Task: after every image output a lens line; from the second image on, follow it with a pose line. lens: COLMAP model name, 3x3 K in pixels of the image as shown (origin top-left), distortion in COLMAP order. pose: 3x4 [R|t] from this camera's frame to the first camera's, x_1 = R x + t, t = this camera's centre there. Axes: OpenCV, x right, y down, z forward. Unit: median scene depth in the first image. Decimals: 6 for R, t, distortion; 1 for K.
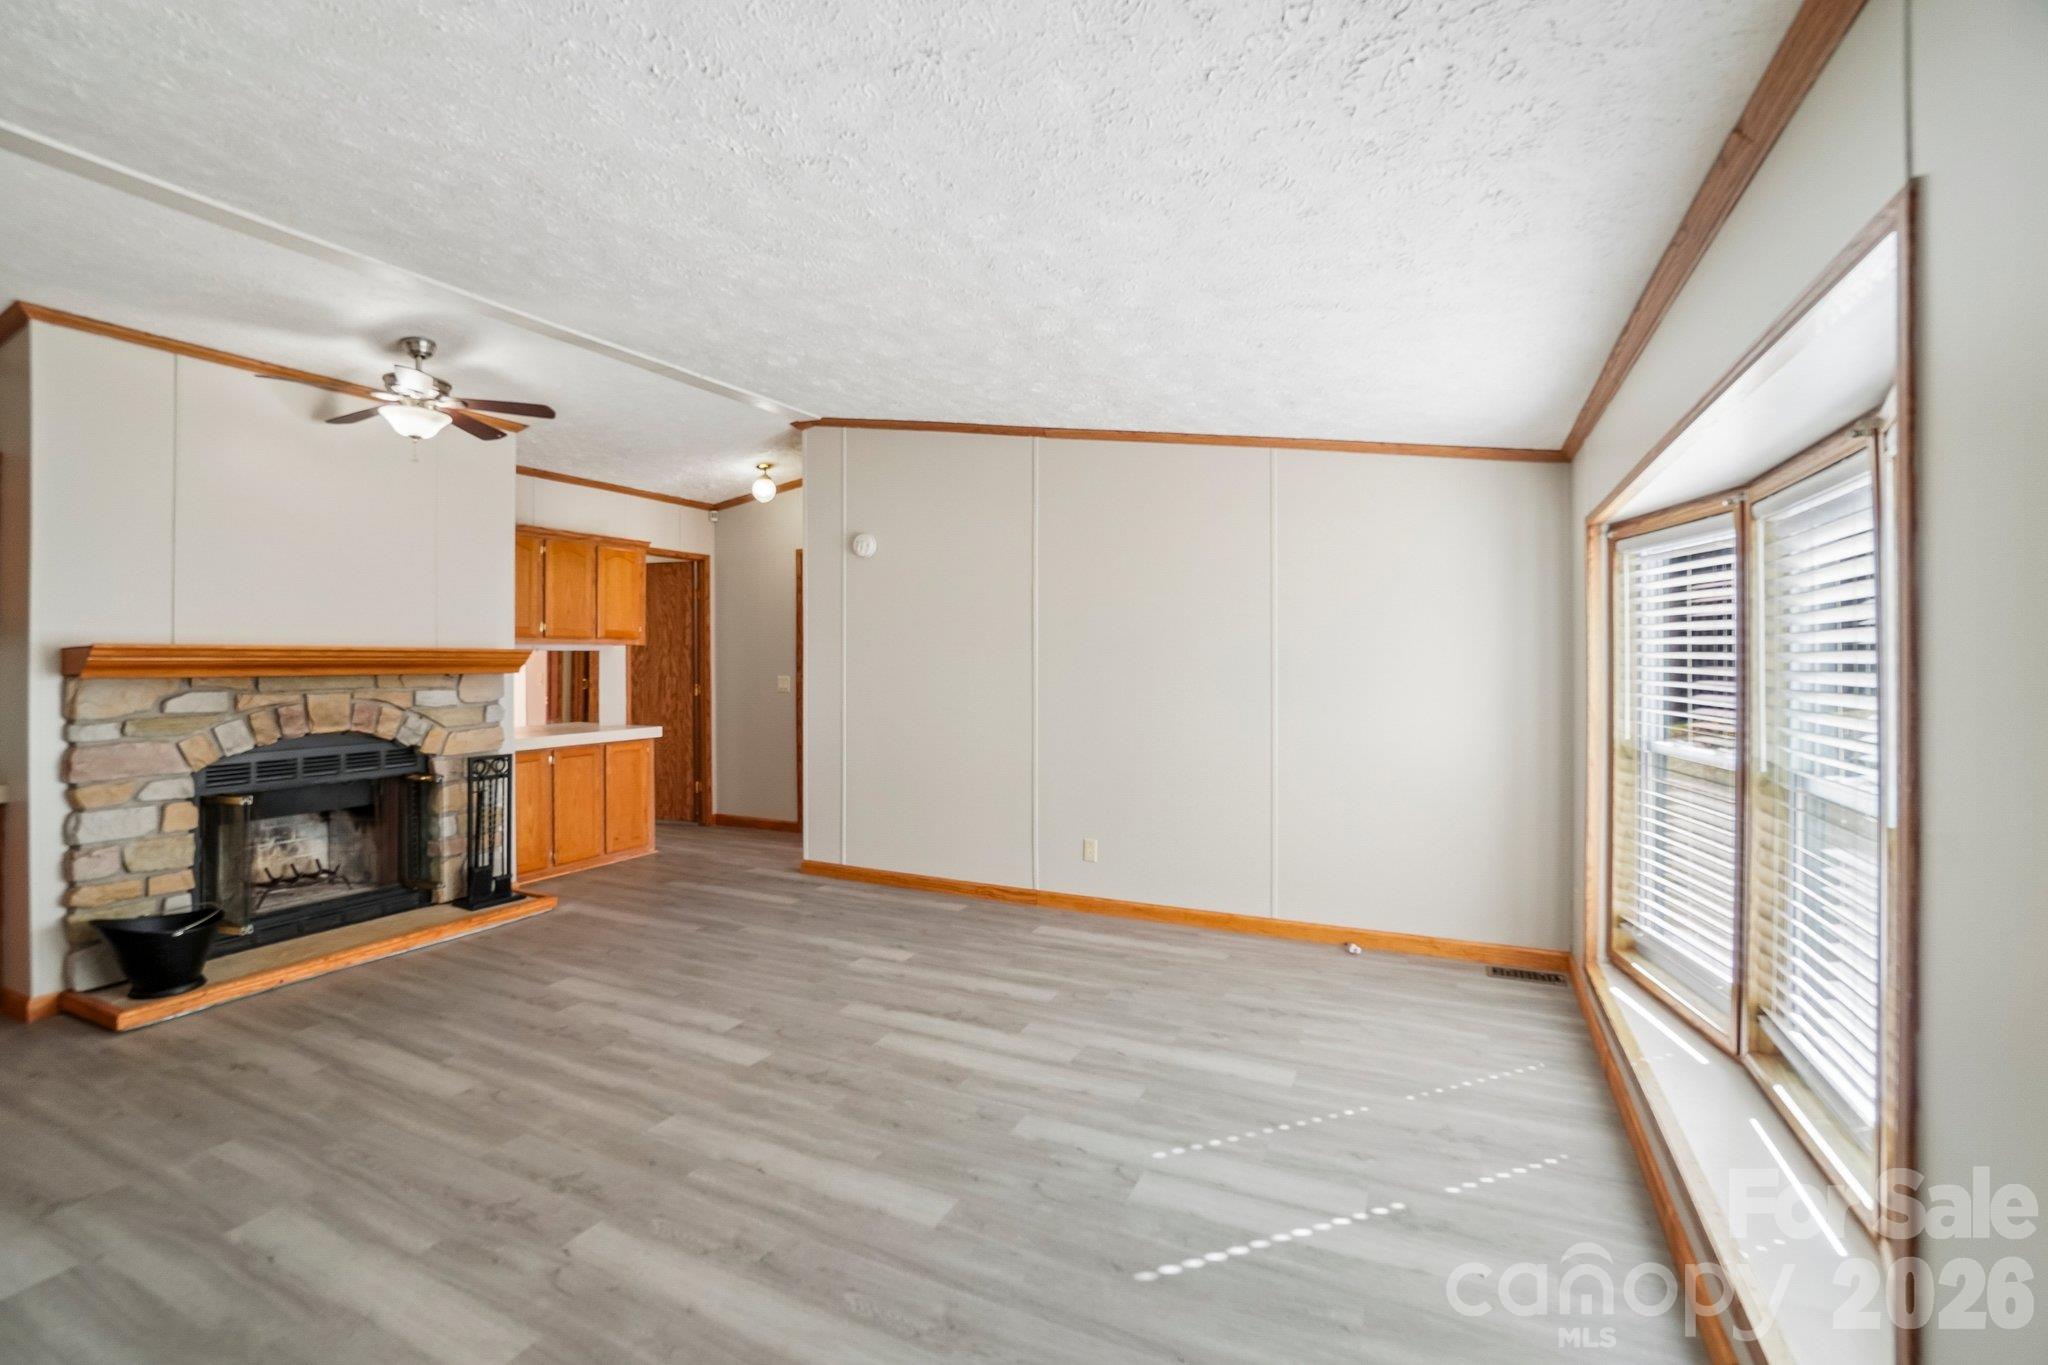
lens RADIAL K [[907.7, 0, 1011.4], [0, 907.7, 644.3], [0, 0, 1]] dist [-0.062991, 0.018535]
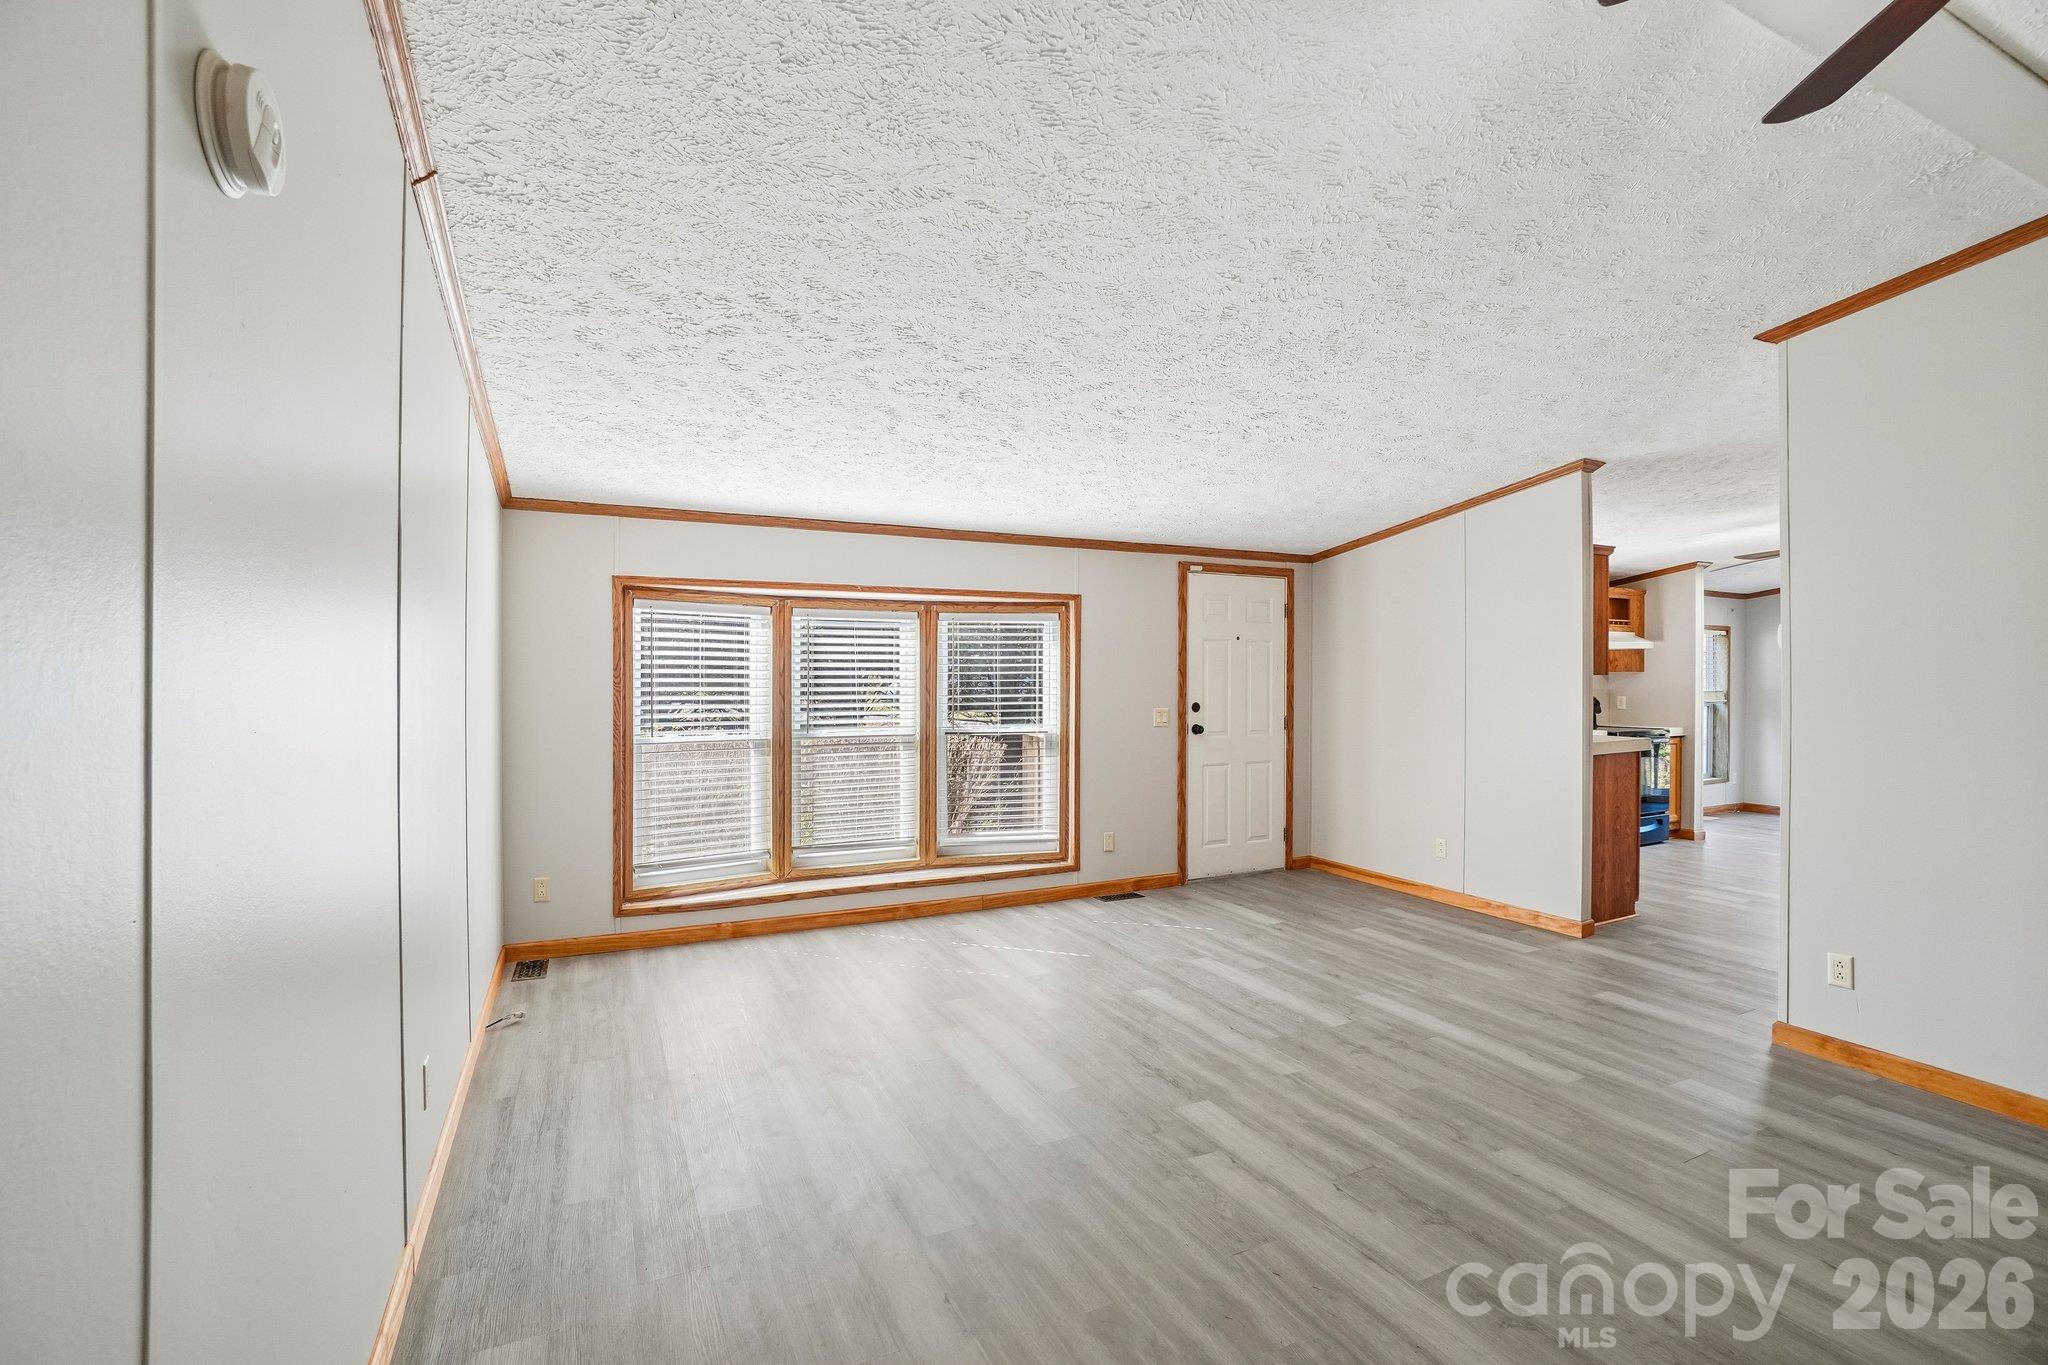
lens RADIAL K [[907.7, 0, 1010.0], [0, 907.7, 676.8], [0, 0, 1]] dist [-0.062991, 0.018535]
pose [[-0.775663, -0.004585, 0.631131, -0.621694], [-0.009967, 0.999938, -0.004986, 0.008699], [-0.631069, -0.010159, -0.775660, 1.588942]]
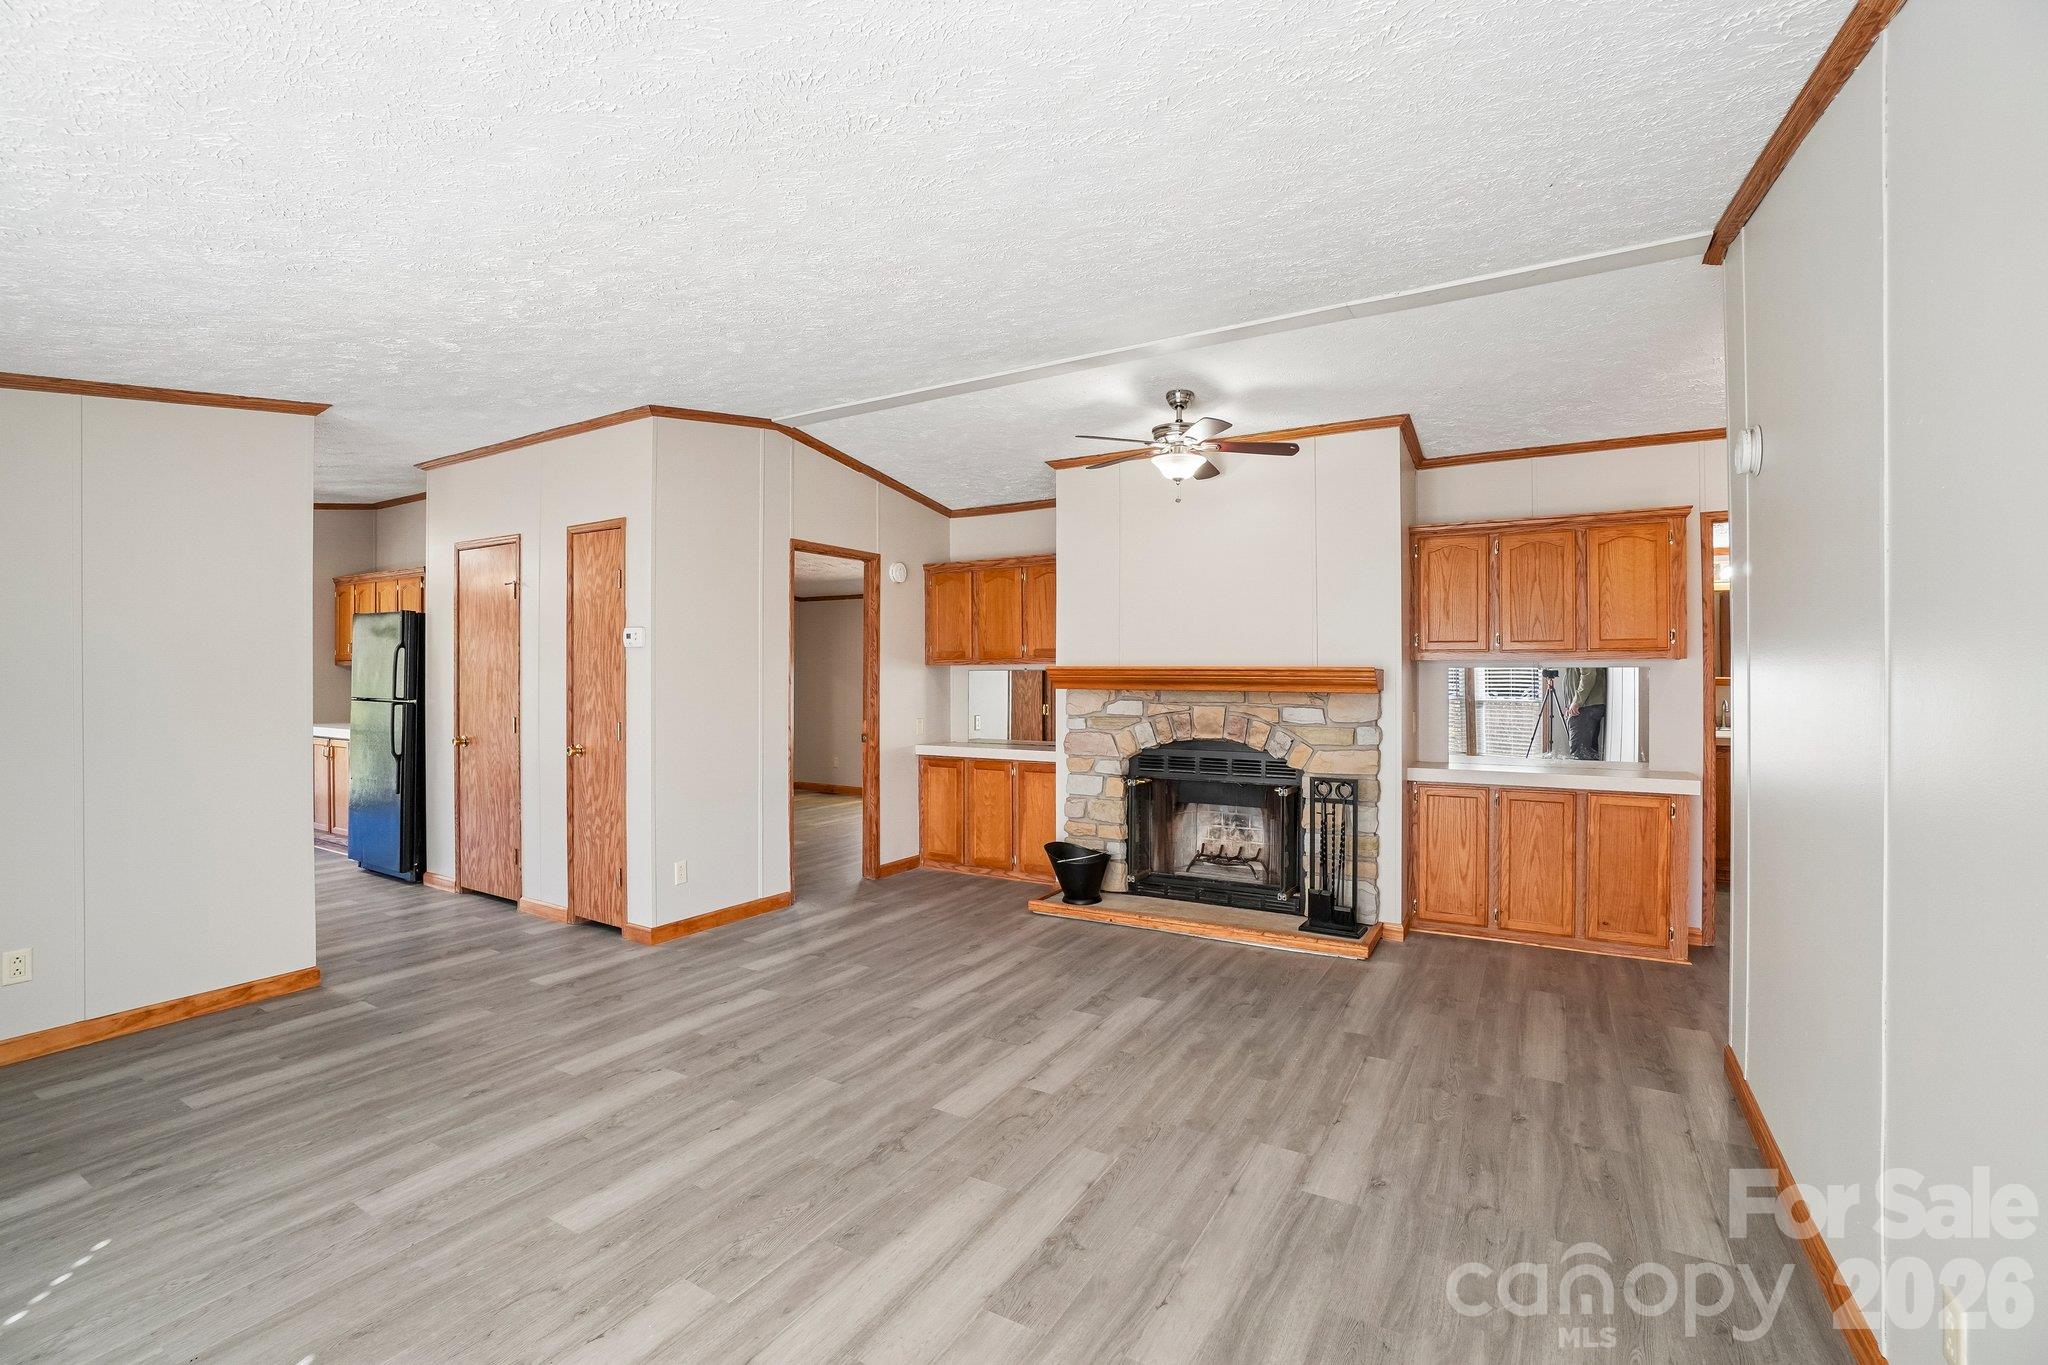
lens RADIAL K [[907.7, 0, 1028.8], [0, 907.7, 676.2], [0, 0, 1]] dist [-0.062991, 0.018535]
pose [[-0.081537, 0.001797, -0.996669, 0.532522], [0.010600, 0.999943, 0.000936, 0.013910], [0.996614, -0.010488, -0.081552, 0.983807]]
